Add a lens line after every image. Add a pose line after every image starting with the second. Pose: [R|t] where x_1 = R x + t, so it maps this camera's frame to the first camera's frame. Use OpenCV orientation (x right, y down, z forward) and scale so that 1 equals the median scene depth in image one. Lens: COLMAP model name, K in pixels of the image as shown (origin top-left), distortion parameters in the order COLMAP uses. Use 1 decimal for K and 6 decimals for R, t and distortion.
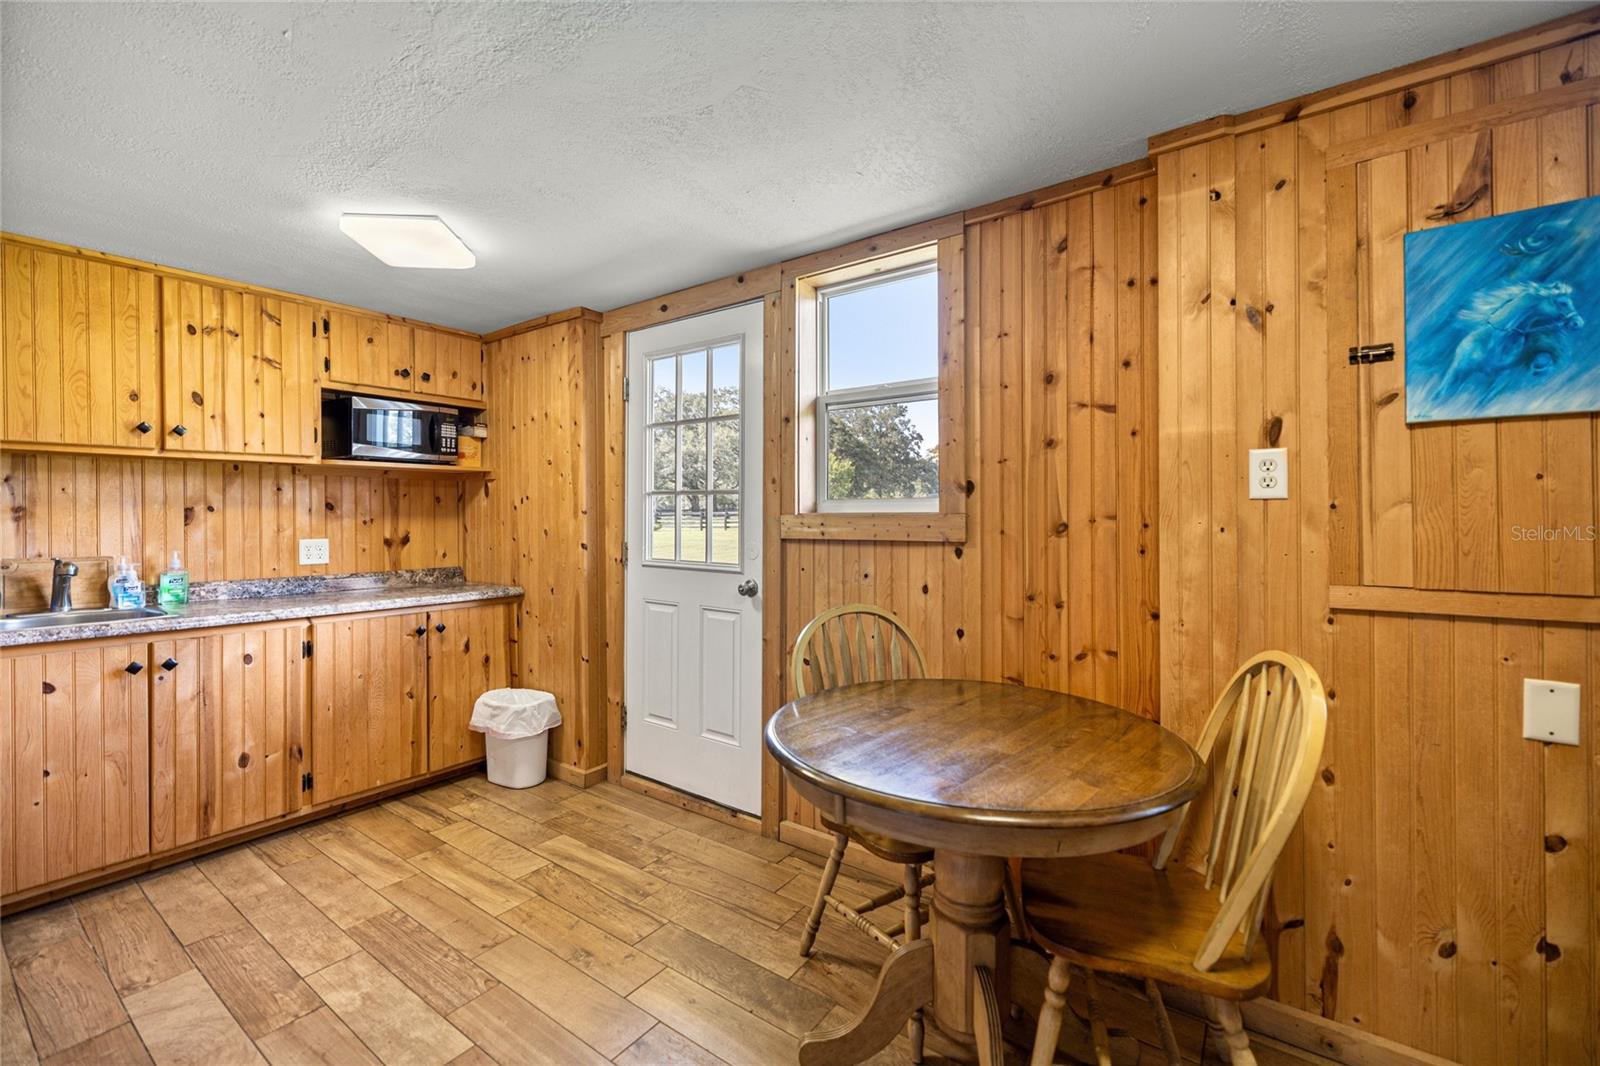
lens RADIAL K [[693.7, 0, 798.0], [0, 693.7, 516.0], [0, 0, 1]] dist [-0.000197, -0.000040]
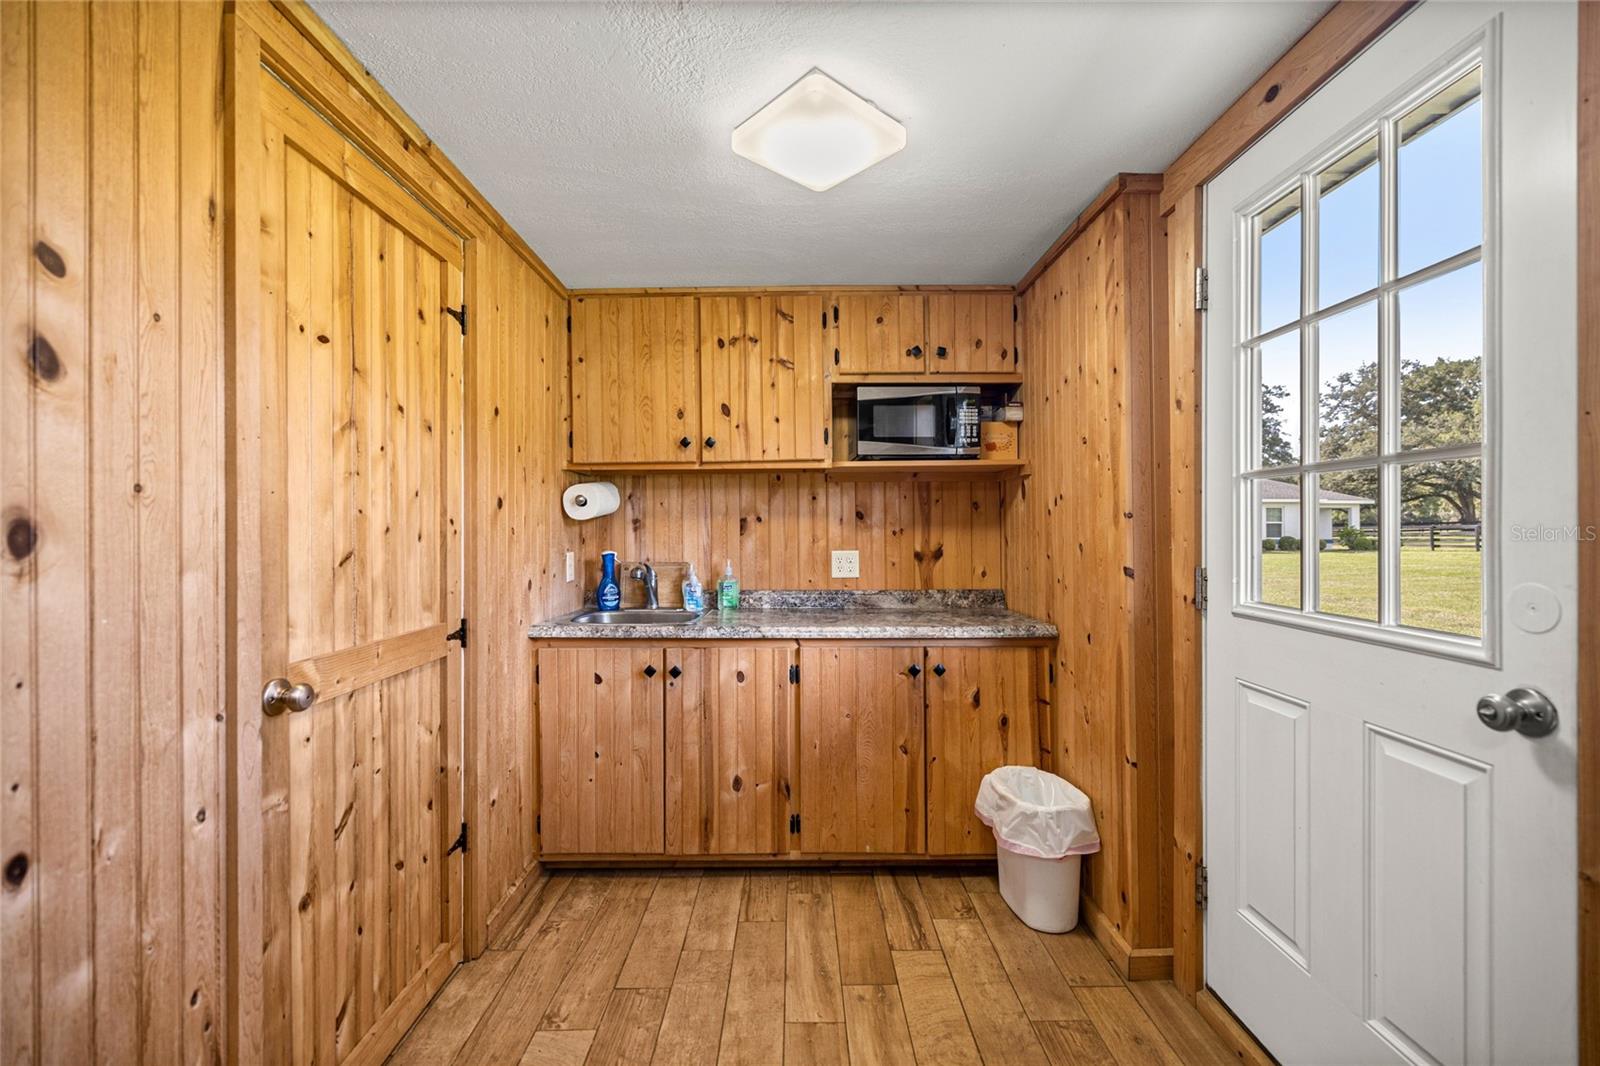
lens RADIAL K [[673.1, 0, 796.3], [0, 673.1, 529.2], [0, 0, 1]] dist [0.001610, 0.000211]
pose [[0.595064, -0.005287, -0.803661, -0.011263], [0.002918, 0.999986, -0.004418, 0.008707], [0.803673, 0.000283, 0.595071, 0.439600]]
